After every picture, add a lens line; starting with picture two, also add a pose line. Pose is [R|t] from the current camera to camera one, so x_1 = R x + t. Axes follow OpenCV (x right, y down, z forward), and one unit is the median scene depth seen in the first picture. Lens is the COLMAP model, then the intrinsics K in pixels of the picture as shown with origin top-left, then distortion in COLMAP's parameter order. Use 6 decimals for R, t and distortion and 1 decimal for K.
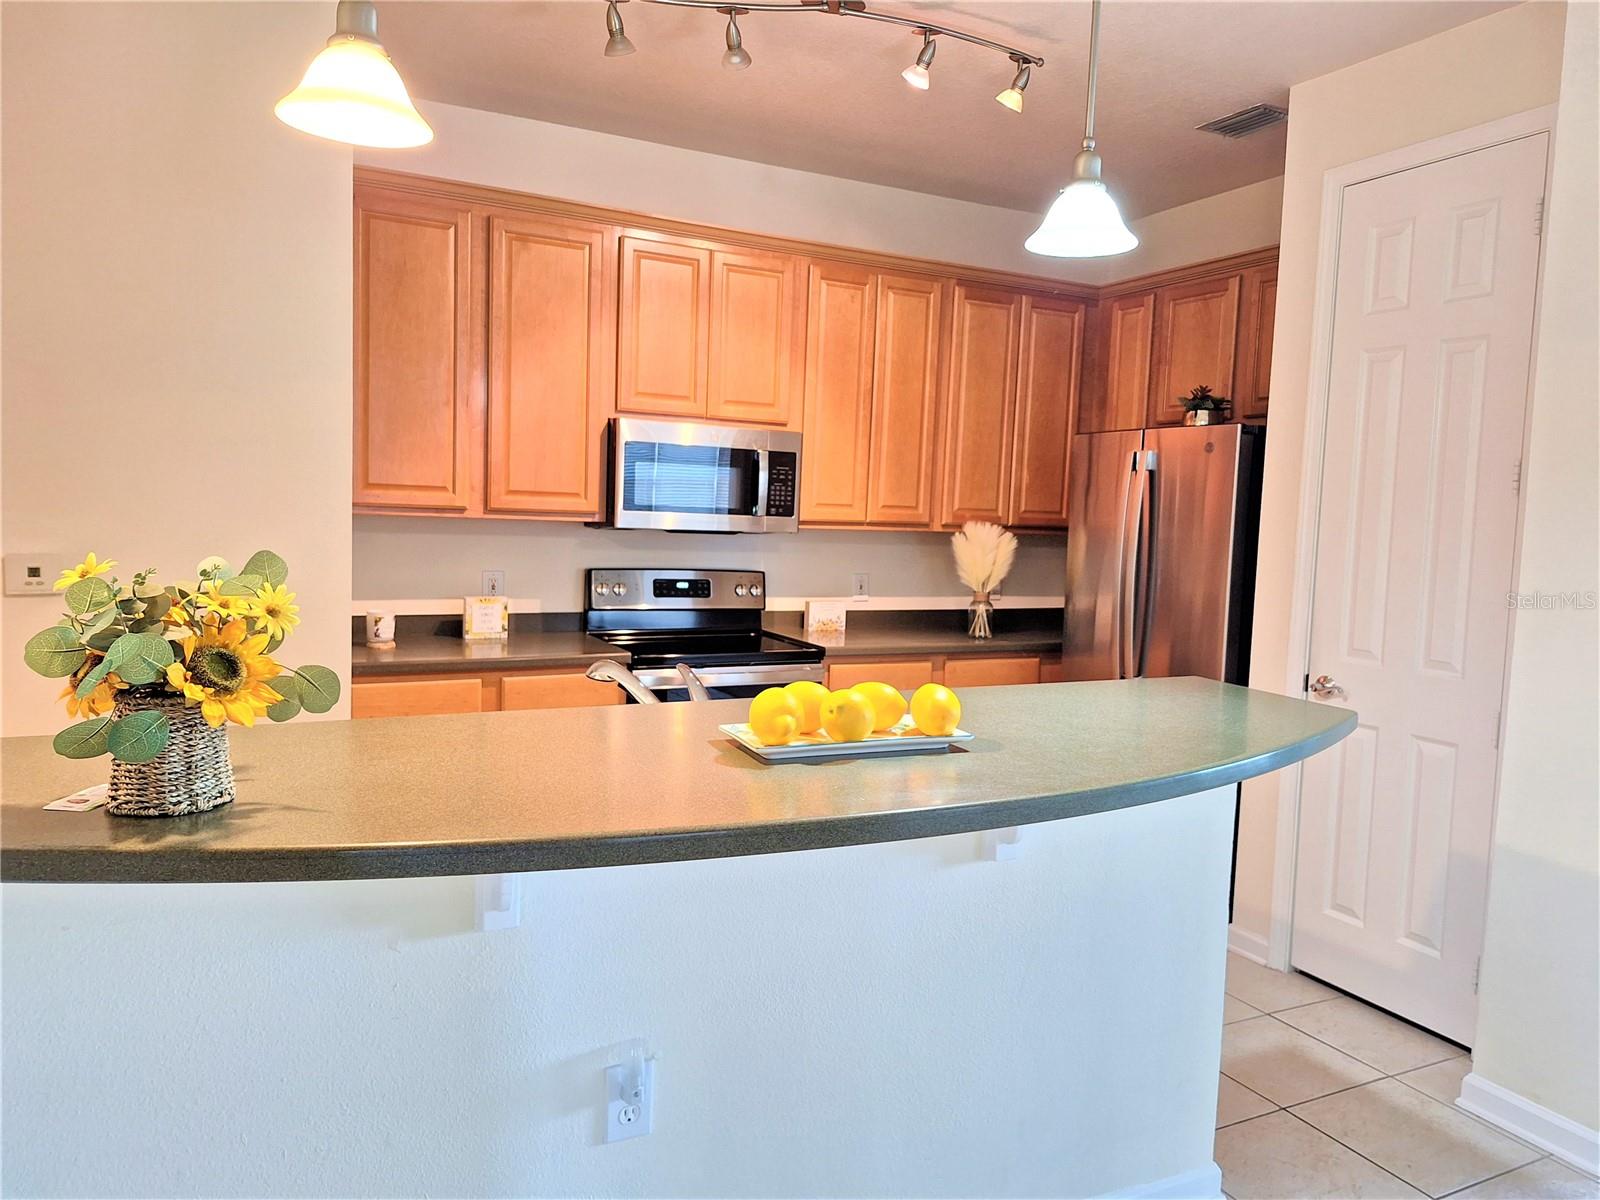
lens RADIAL K [[1163.8, 0, 803.4], [0, 1163.8, 591.2], [0, 0, 1]] dist [0.092593, -0.030660]
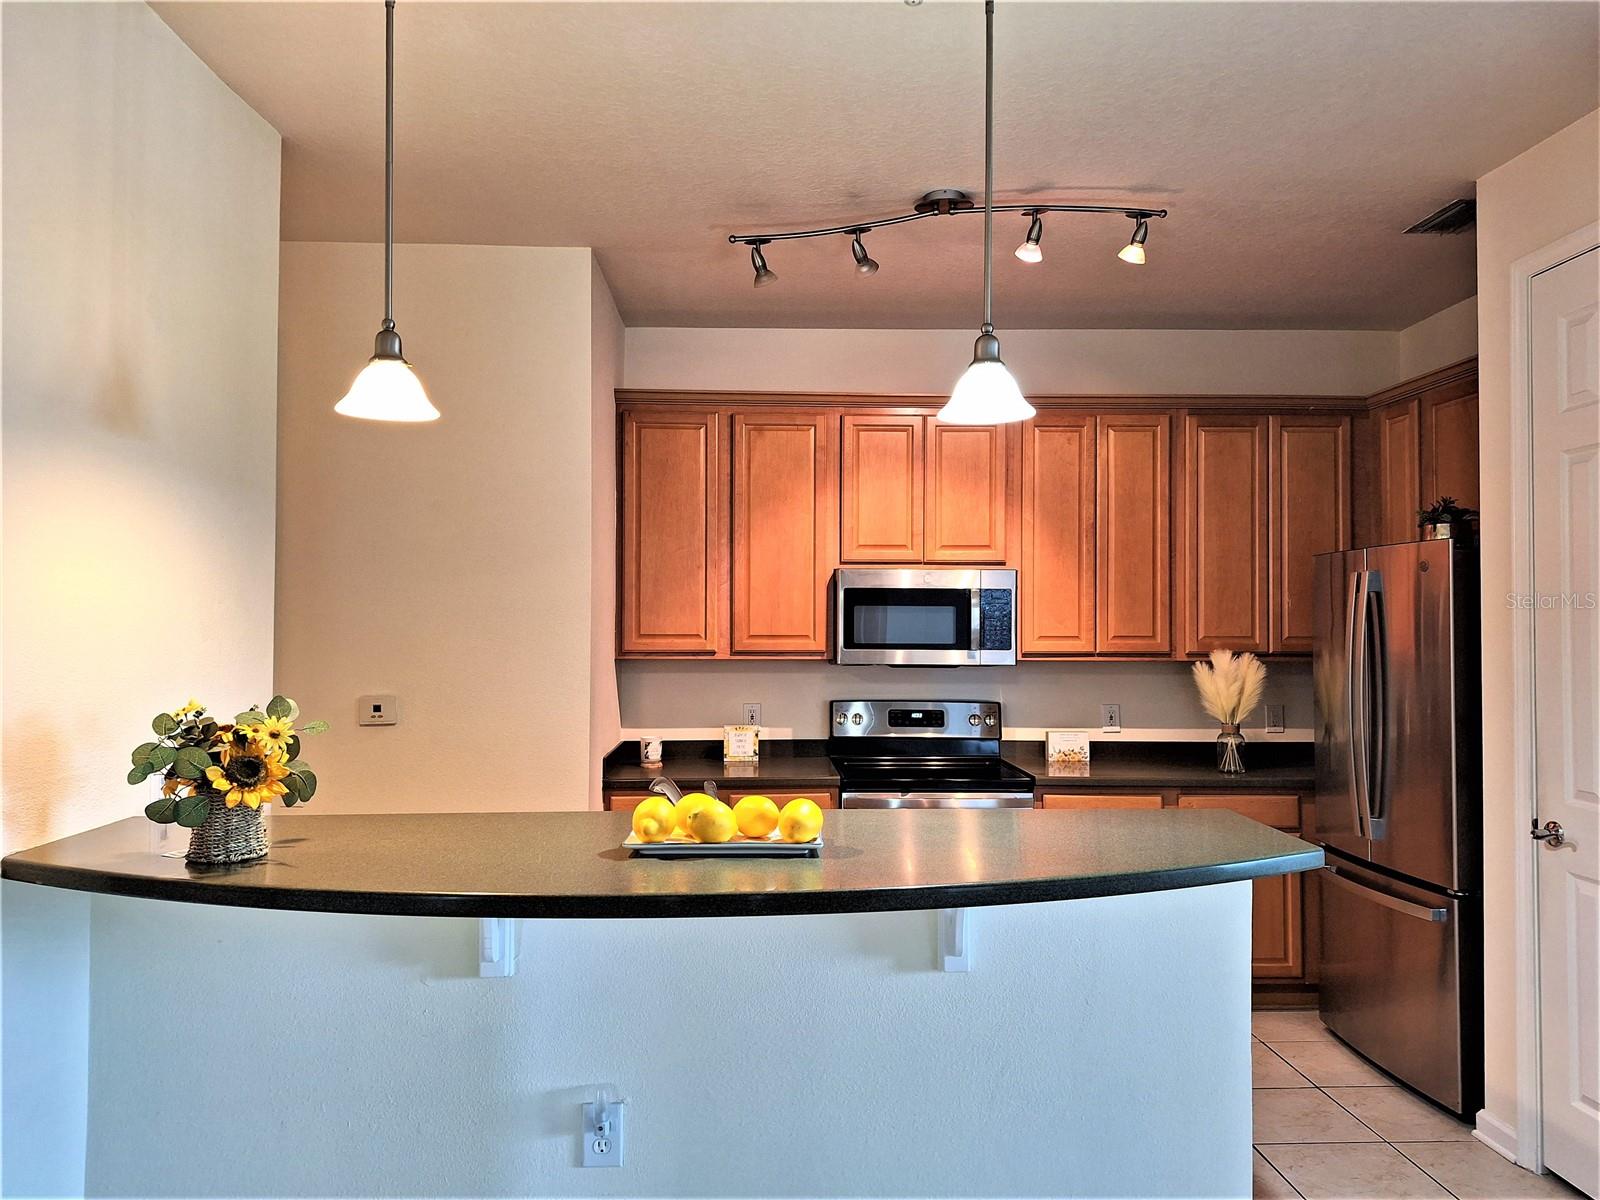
lens RADIAL K [[1163.8, 0, 790.3], [0, 1163.8, 601.8], [0, 0, 1]] dist [0.092593, -0.030660]
pose [[0.897478, -0.044644, -0.438793, 0.301173], [-0.000931, 0.994670, -0.103105, 0.001601], [0.441057, 0.092944, 0.892653, -0.036679]]
